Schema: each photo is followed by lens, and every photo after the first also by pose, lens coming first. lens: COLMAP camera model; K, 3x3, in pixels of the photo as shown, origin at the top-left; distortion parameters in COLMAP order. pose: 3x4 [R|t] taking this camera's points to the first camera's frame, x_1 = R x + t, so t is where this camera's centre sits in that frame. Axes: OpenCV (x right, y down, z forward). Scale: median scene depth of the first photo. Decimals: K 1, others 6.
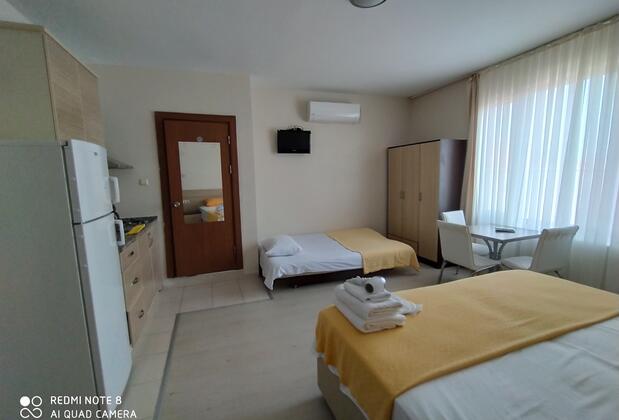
lens RADIAL K [[287.2, 0, 308.1], [0, 287.2, 212.4], [0, 0, 1]] dist [-0.022562, 0.010357]
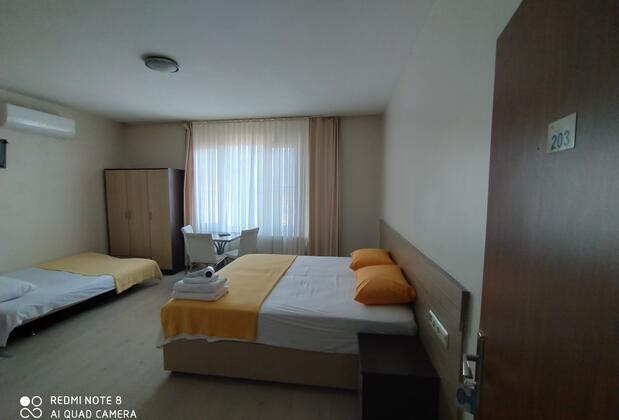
lens RADIAL K [[287.2, 0, 311.4], [0, 287.2, 212.2], [0, 0, 1]] dist [-0.022562, 0.010357]
pose [[0.458958, -0.040385, 0.887539, -0.387739], [0.096954, 0.995277, -0.004849, -0.002965], [-0.883152, 0.088276, 0.460706, -0.100779]]
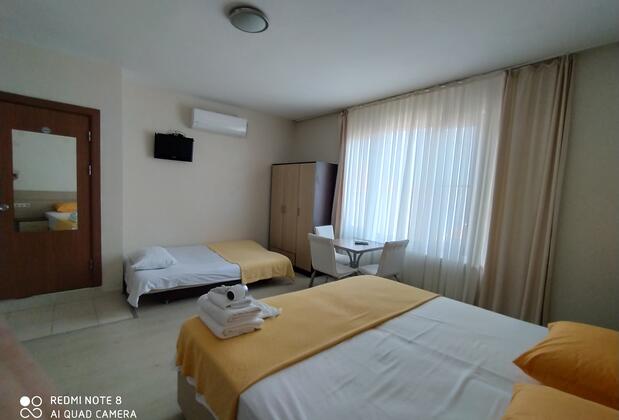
lens RADIAL K [[287.2, 0, 310.1], [0, 287.2, 215.9], [0, 0, 1]] dist [-0.022562, 0.010357]
pose [[0.928903, 0.040847, 0.368064, 0.037117], [-0.028211, 0.998815, -0.039648, 0.002860], [-0.369247, 0.026446, 0.928955, -0.037676]]
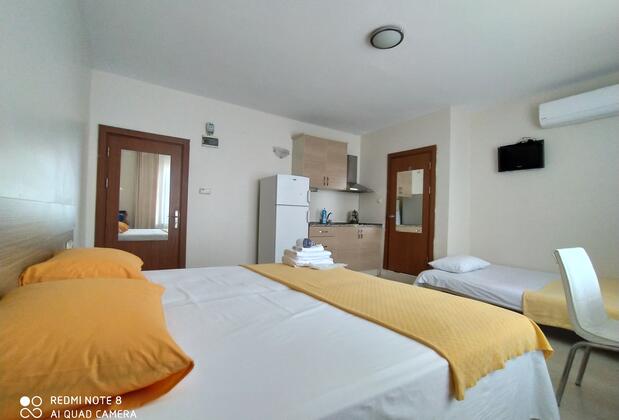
lens RADIAL K [[287.2, 0, 307.0], [0, 287.2, 212.0], [0, 0, 1]] dist [-0.022562, 0.010357]
pose [[0.228755, 0.008724, -0.973445, 0.795421], [-0.161626, 0.986422, -0.029141, 0.056627], [0.959973, 0.164000, 0.227059, 0.279662]]
